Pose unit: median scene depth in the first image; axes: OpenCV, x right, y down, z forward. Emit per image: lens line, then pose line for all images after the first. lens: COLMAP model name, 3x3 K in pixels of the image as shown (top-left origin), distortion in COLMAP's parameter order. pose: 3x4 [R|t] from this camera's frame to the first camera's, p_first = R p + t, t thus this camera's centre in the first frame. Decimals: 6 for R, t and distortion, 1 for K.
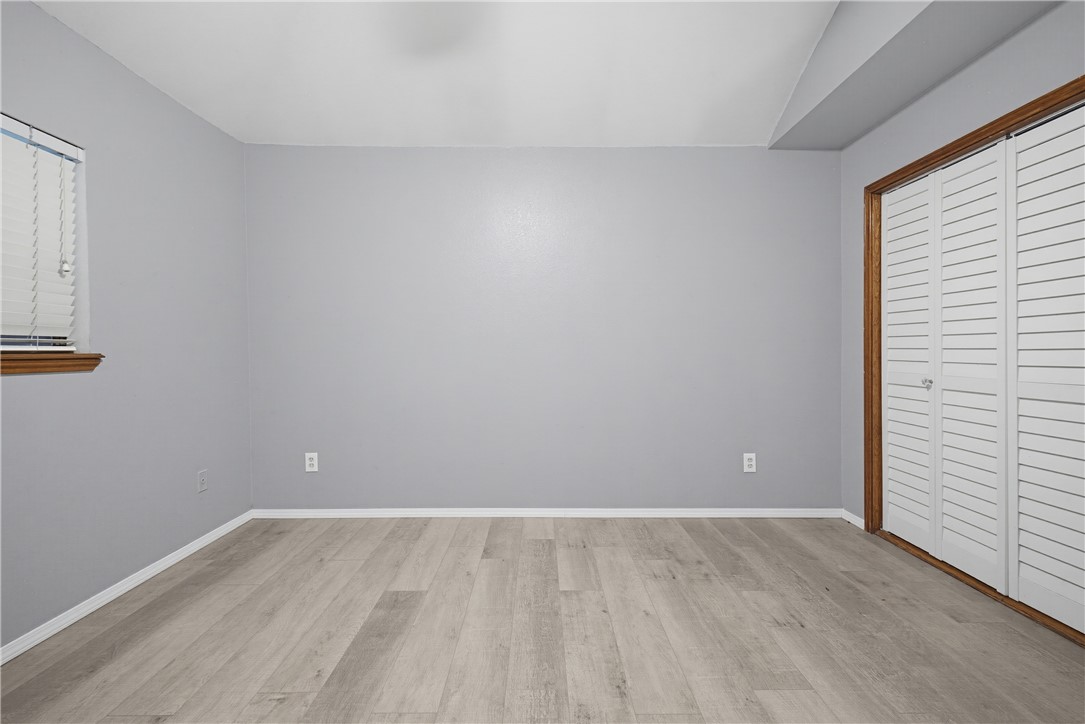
lens RADIAL K [[462.0, 0, 541.5], [0, 462.0, 357.6], [0, 0, 1]] dist [0.003202, 0.000215]
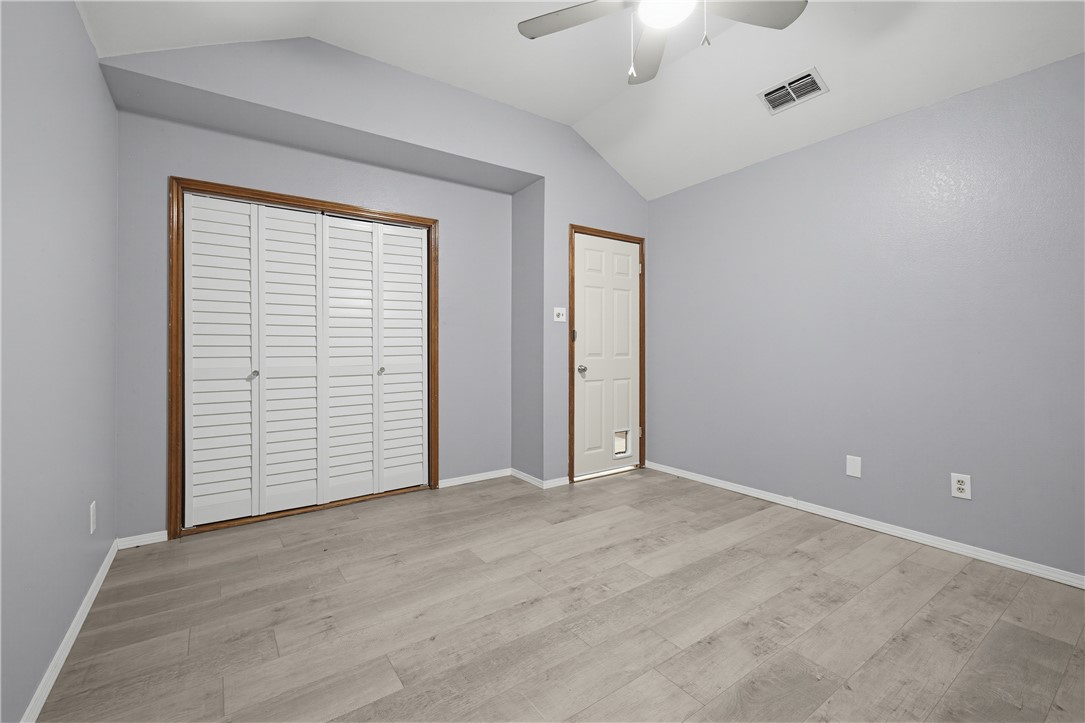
lens RADIAL K [[462.0, 0, 526.3], [0, 462.0, 345.0], [0, 0, 1]] dist [0.003202, 0.000215]
pose [[-0.557625, 0.005438, 0.830075, -0.597541], [0.014919, 0.999883, 0.003472, -0.017259], [-0.829959, 0.014320, -0.557641, 1.127559]]
